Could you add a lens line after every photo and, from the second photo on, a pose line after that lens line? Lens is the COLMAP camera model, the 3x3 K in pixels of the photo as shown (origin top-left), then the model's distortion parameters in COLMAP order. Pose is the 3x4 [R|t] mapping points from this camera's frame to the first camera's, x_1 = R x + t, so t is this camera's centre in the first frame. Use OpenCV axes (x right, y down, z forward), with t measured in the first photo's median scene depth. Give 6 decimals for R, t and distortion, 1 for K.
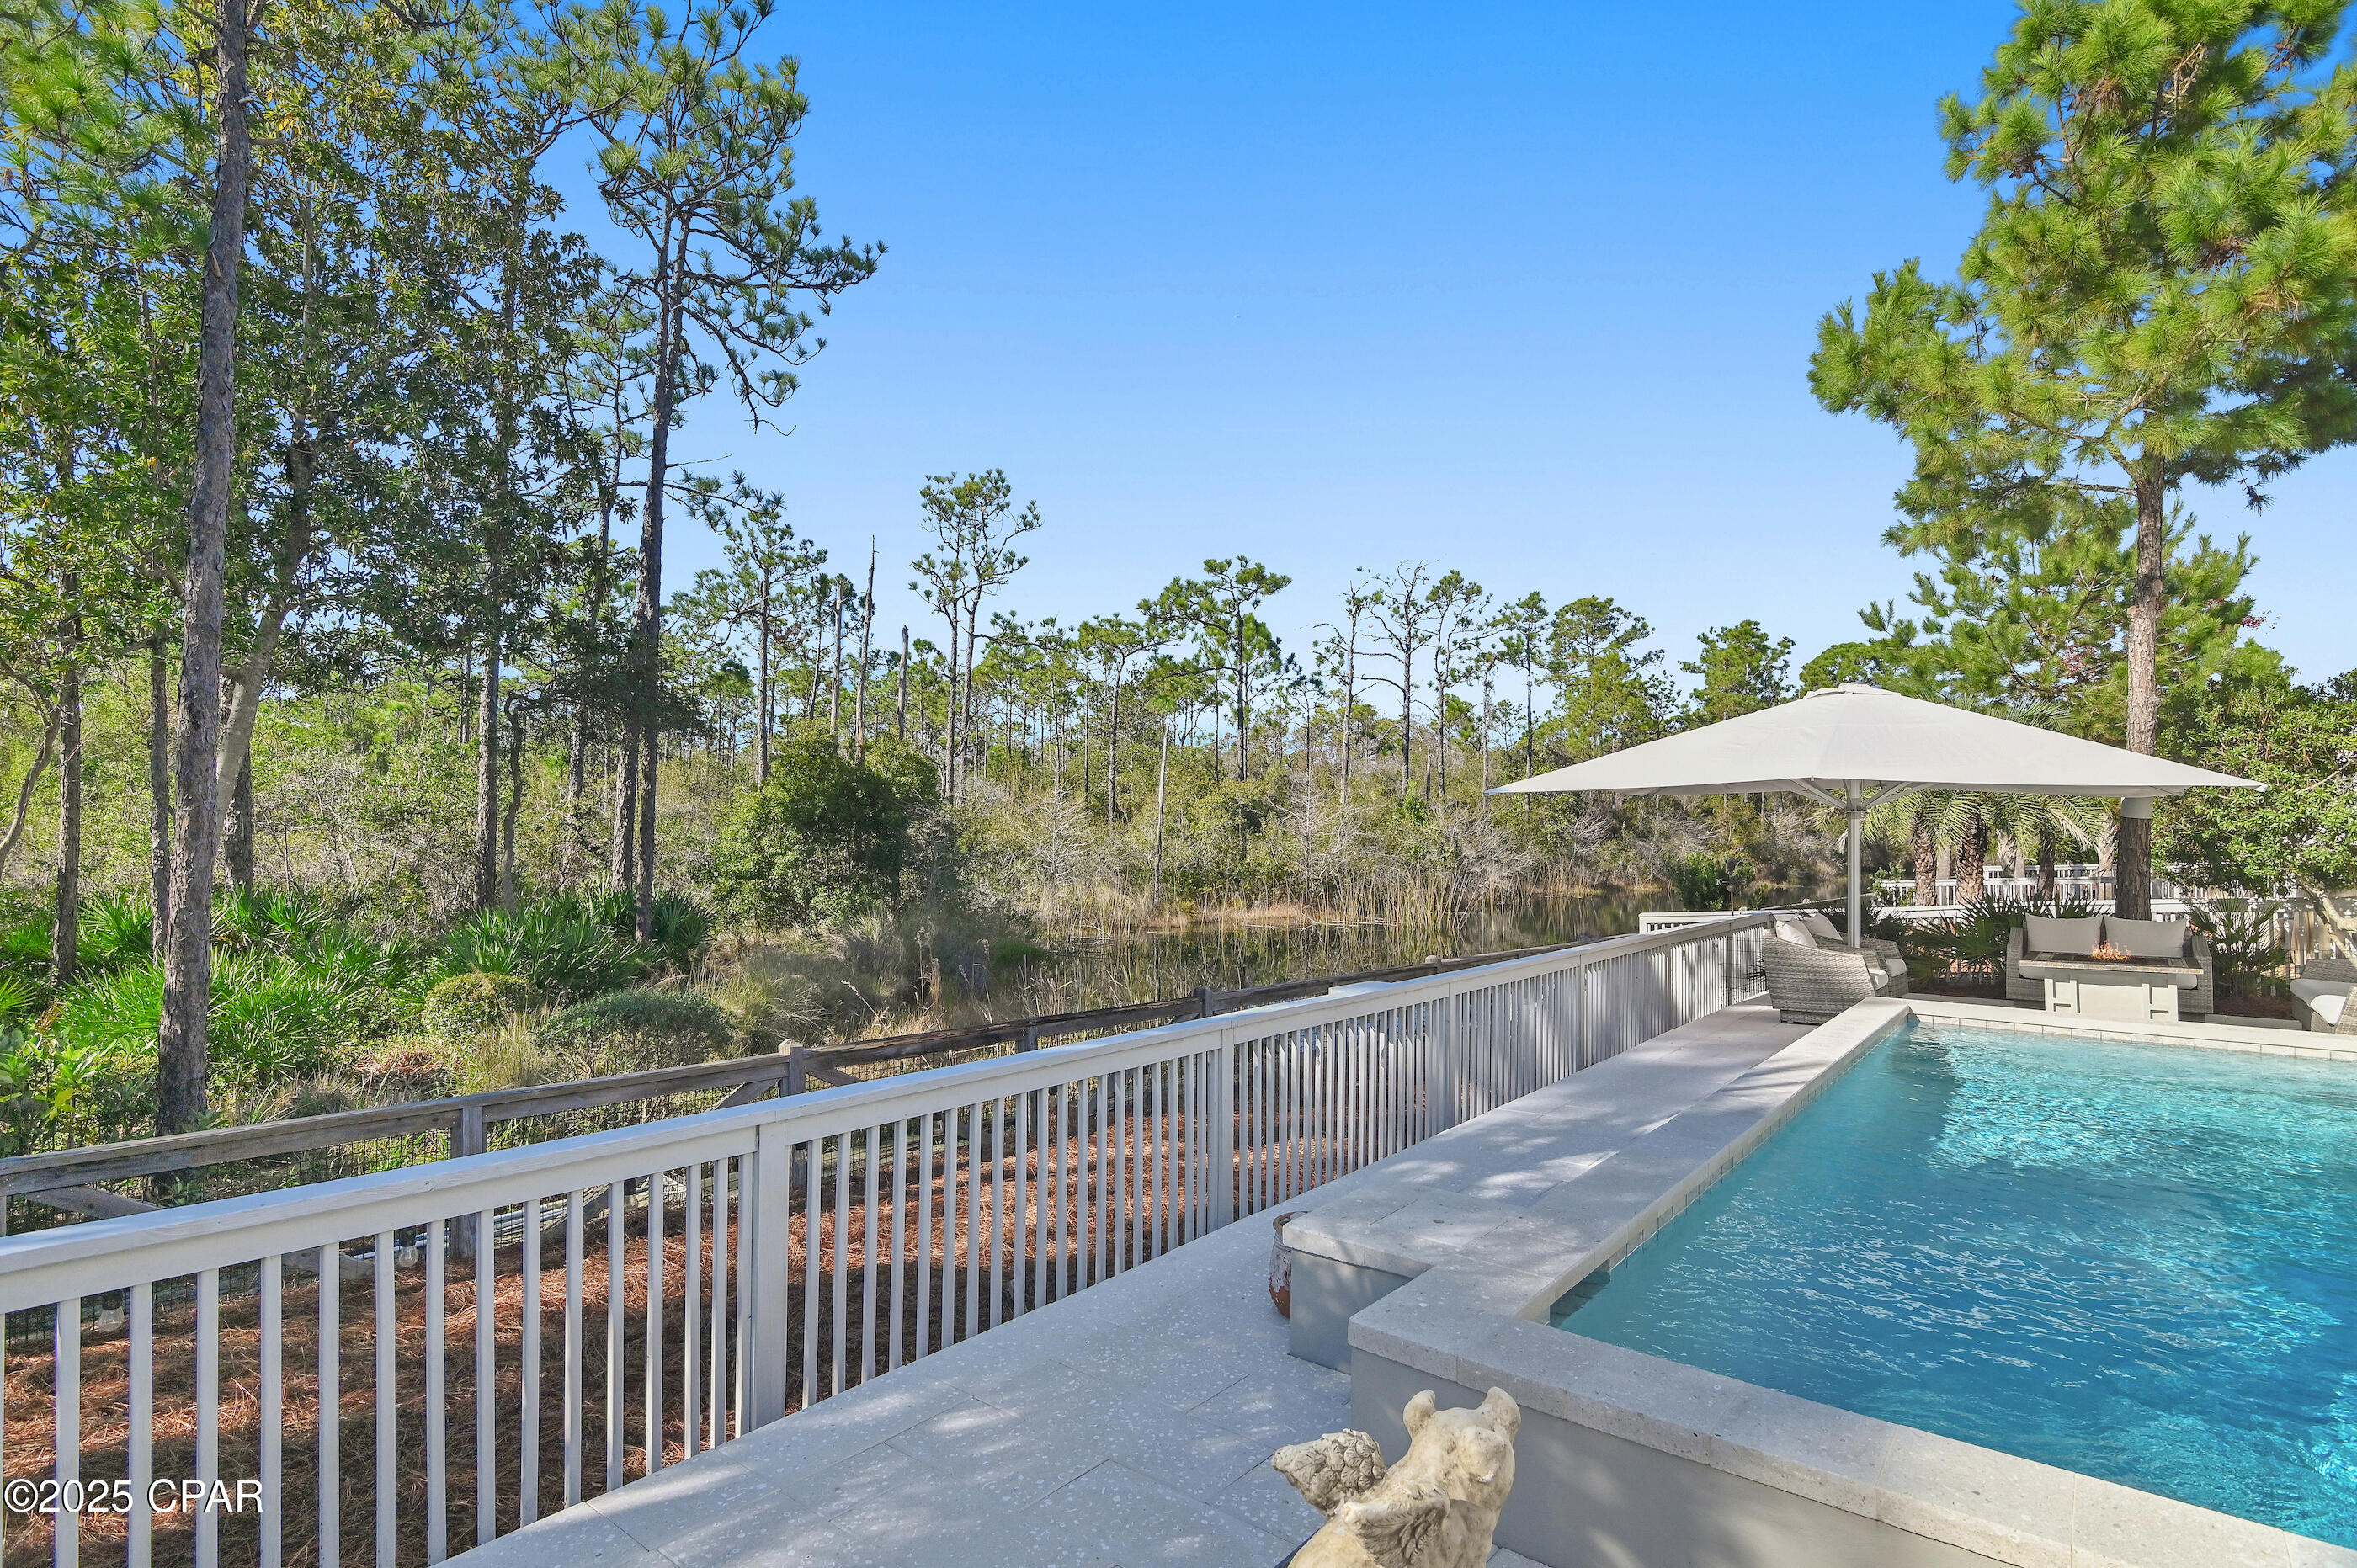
lens RADIAL K [[1153.3, 0, 1162.6], [0, 1153.3, 830.9], [0, 0, 1]] dist [-0.018316, 0.001577]
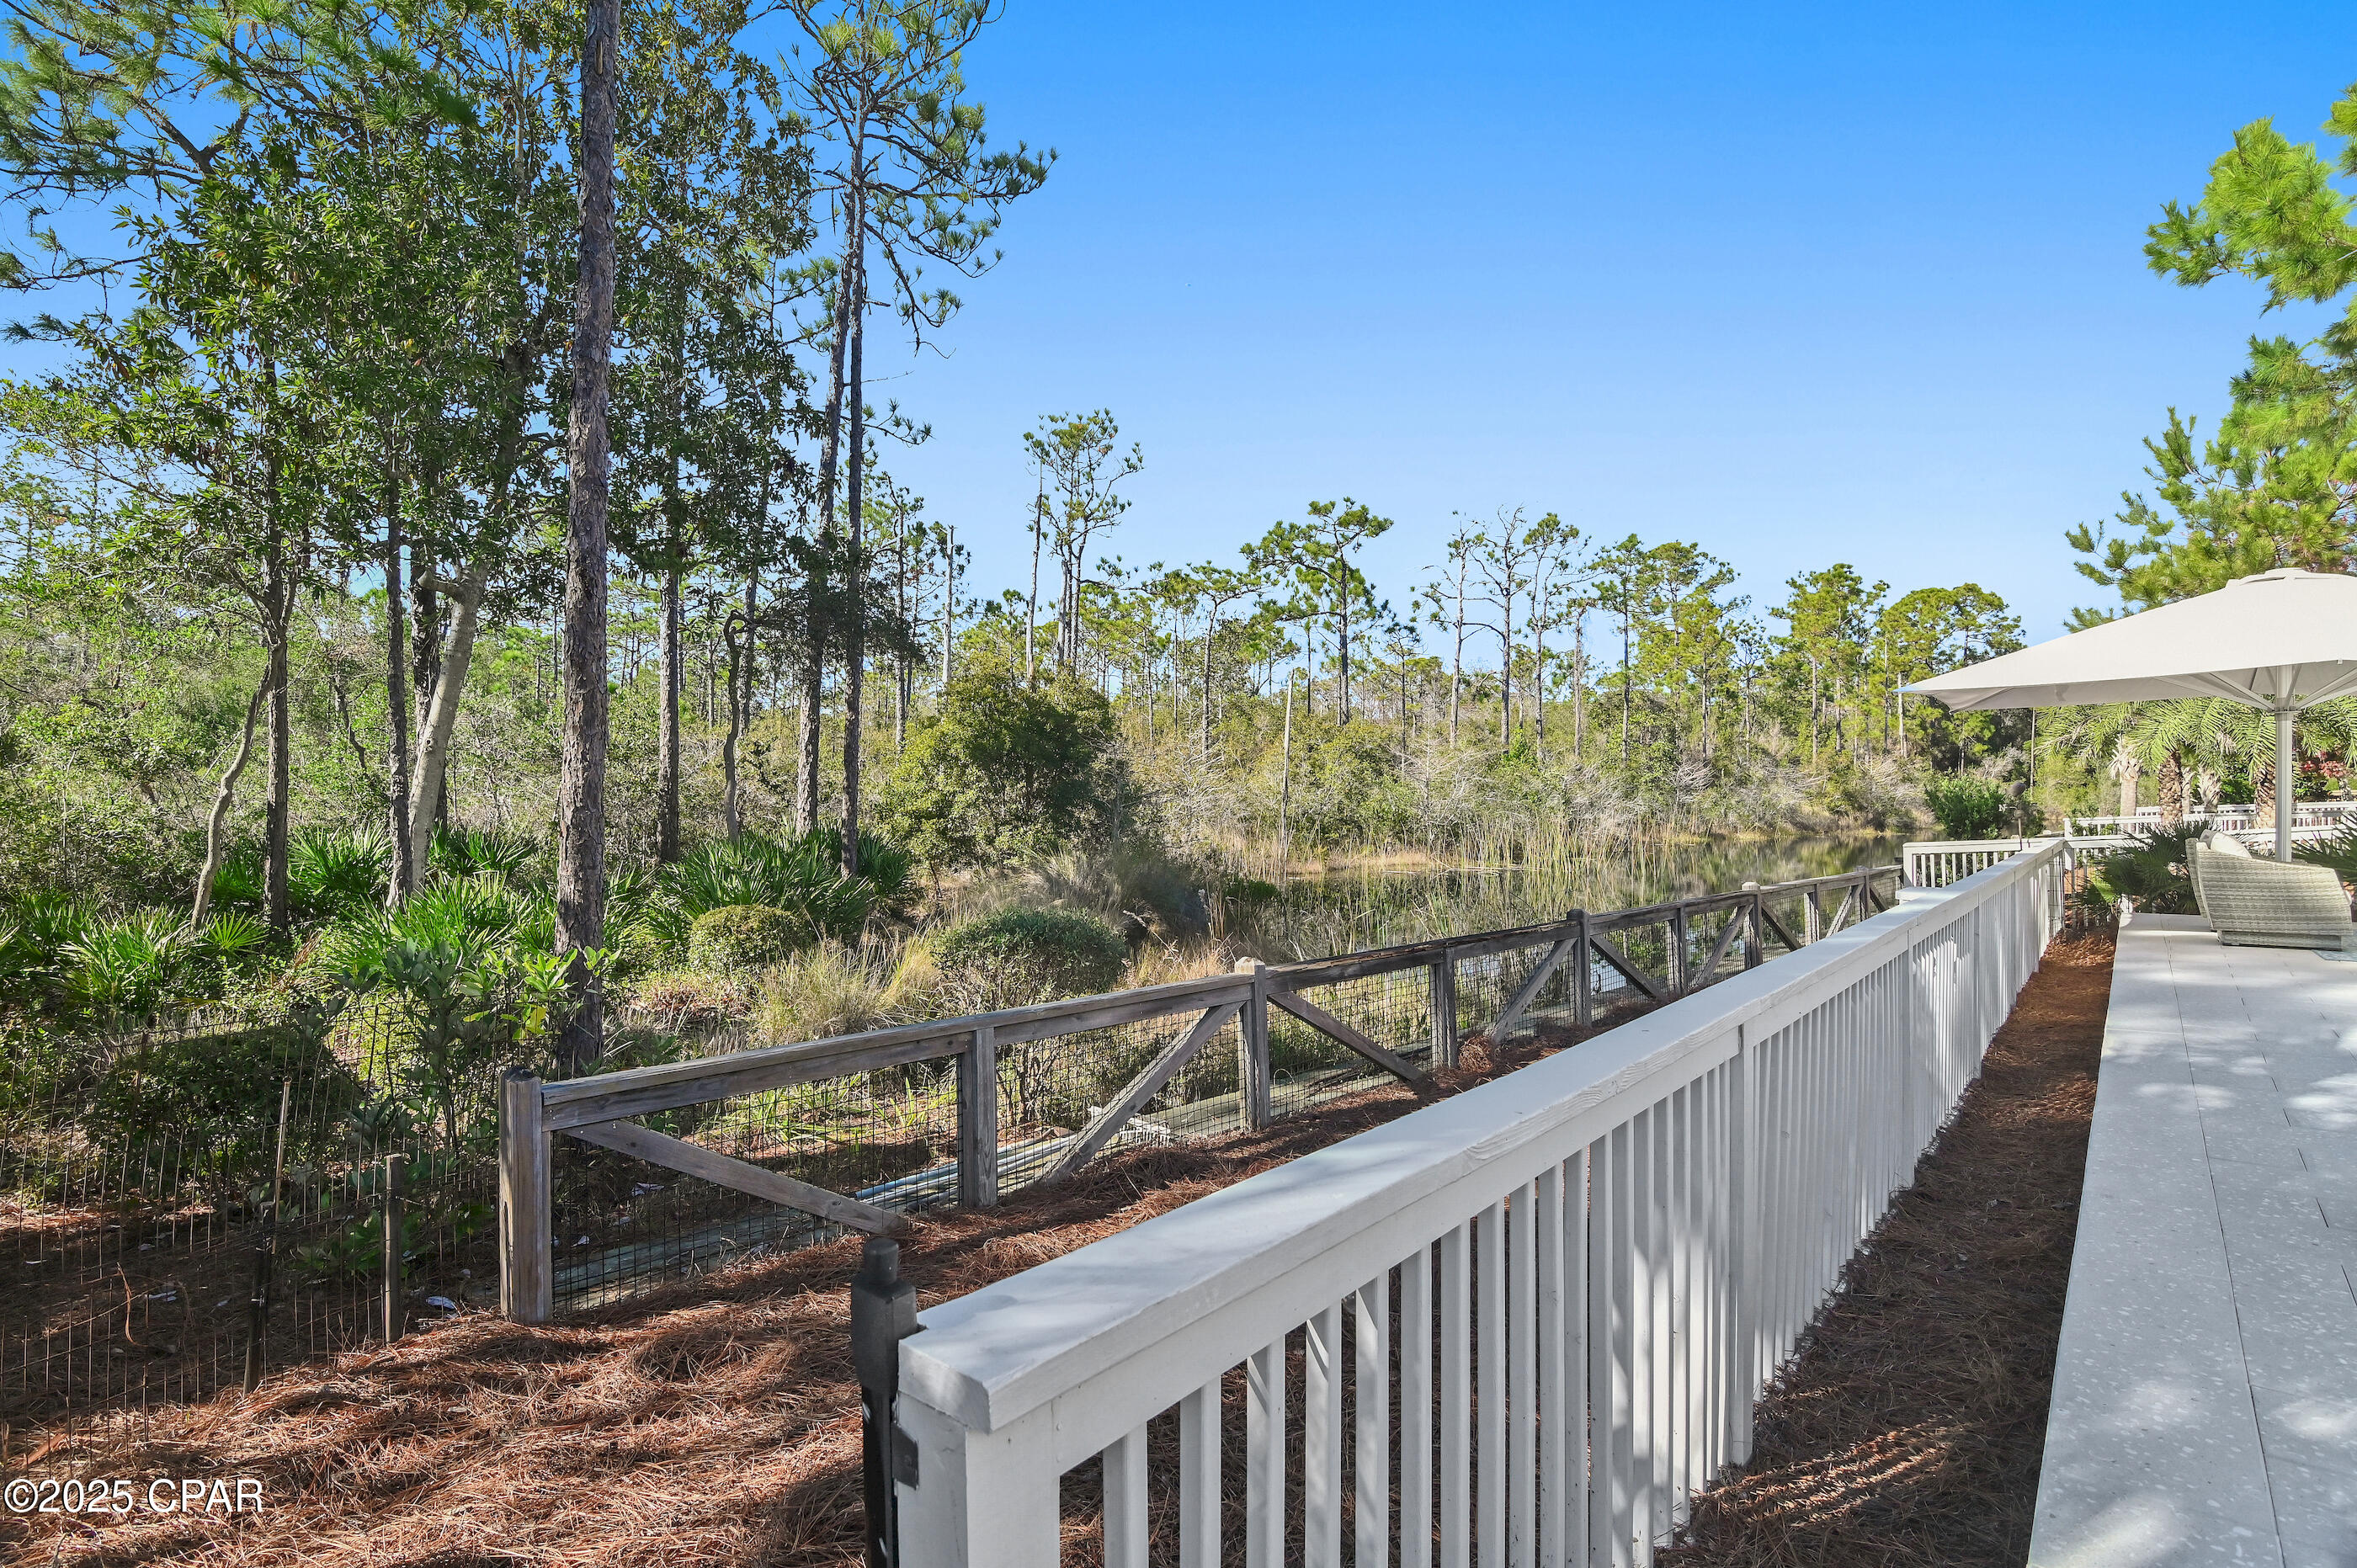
lens RADIAL K [[1153.3, 0, 1171.4], [0, 1153.3, 797.5], [0, 0, 1]] dist [-0.018316, 0.001577]
pose [[0.999695, -0.008649, -0.023125, -0.069200], [0.008764, 0.999950, 0.004904, 0.010794], [0.023081, -0.005105, 0.999721, 0.025378]]
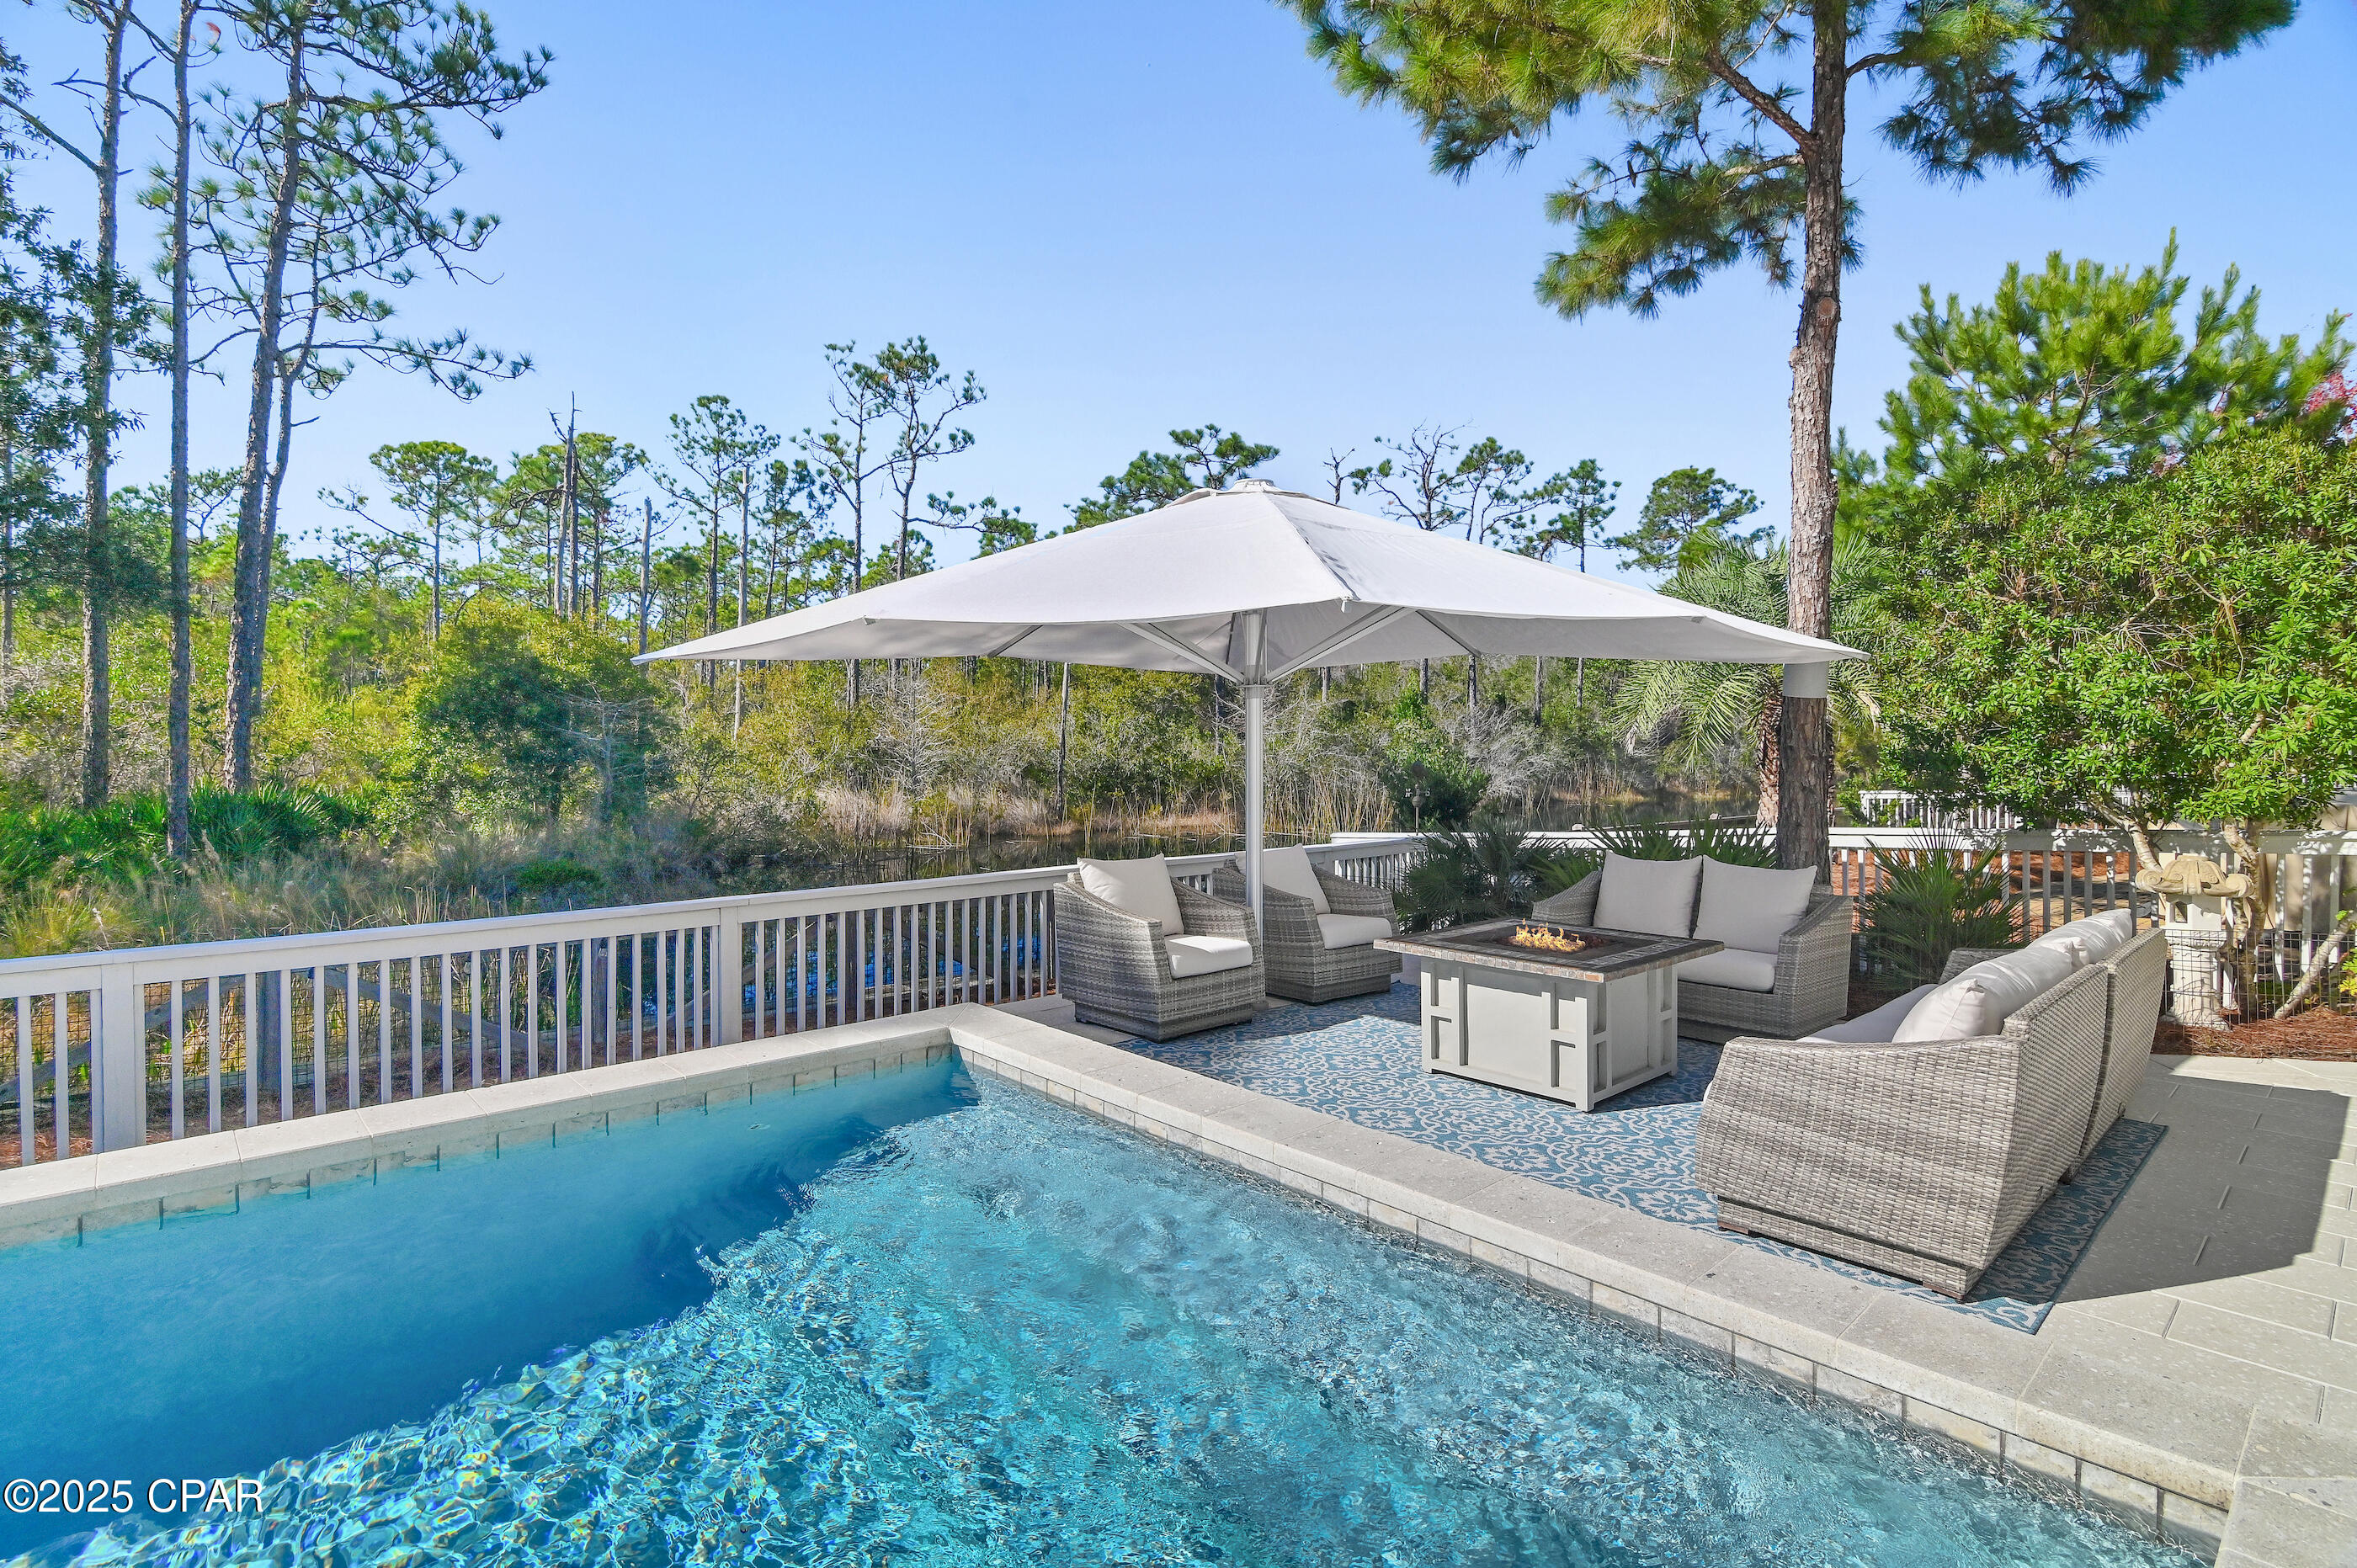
lens RADIAL K [[1153.3, 0, 1160.8], [0, 1153.3, 768.4], [0, 0, 1]] dist [-0.018316, 0.001577]
pose [[0.990540, 0.004204, -0.137158, 0.178870], [0.000359, 0.999448, 0.033223, 0.001811], [0.137222, -0.032958, 0.989992, 0.101165]]
